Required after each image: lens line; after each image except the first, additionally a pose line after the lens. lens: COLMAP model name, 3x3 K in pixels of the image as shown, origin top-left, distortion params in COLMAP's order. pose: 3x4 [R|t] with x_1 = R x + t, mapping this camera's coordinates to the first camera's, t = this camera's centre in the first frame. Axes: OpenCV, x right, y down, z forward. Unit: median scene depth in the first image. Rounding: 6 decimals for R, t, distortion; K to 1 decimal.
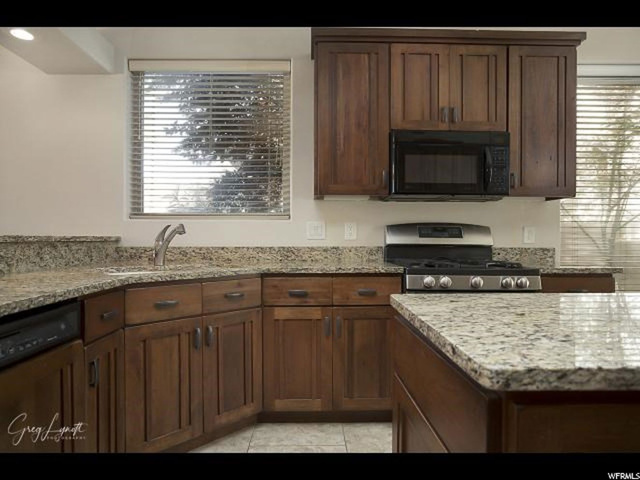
lens RADIAL K [[376.3, 0, 319.1], [0, 376.3, 237.1], [0, 0, 1]] dist [-0.002388, 0.001980]
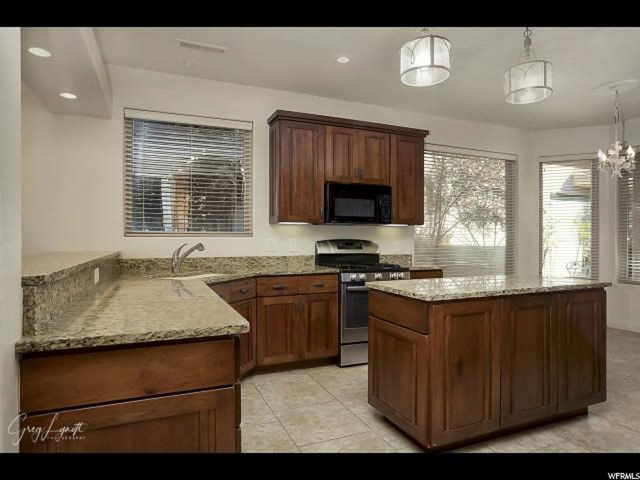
lens RADIAL K [[376.3, 0, 319.1], [0, 376.3, 237.1], [0, 0, 1]] dist [-0.002388, 0.001980]
pose [[0.930551, 0.002799, 0.366153, -0.400990], [-0.000916, 0.999985, -0.005315, -0.043763], [-0.366162, 0.004611, 0.930540, -0.435628]]
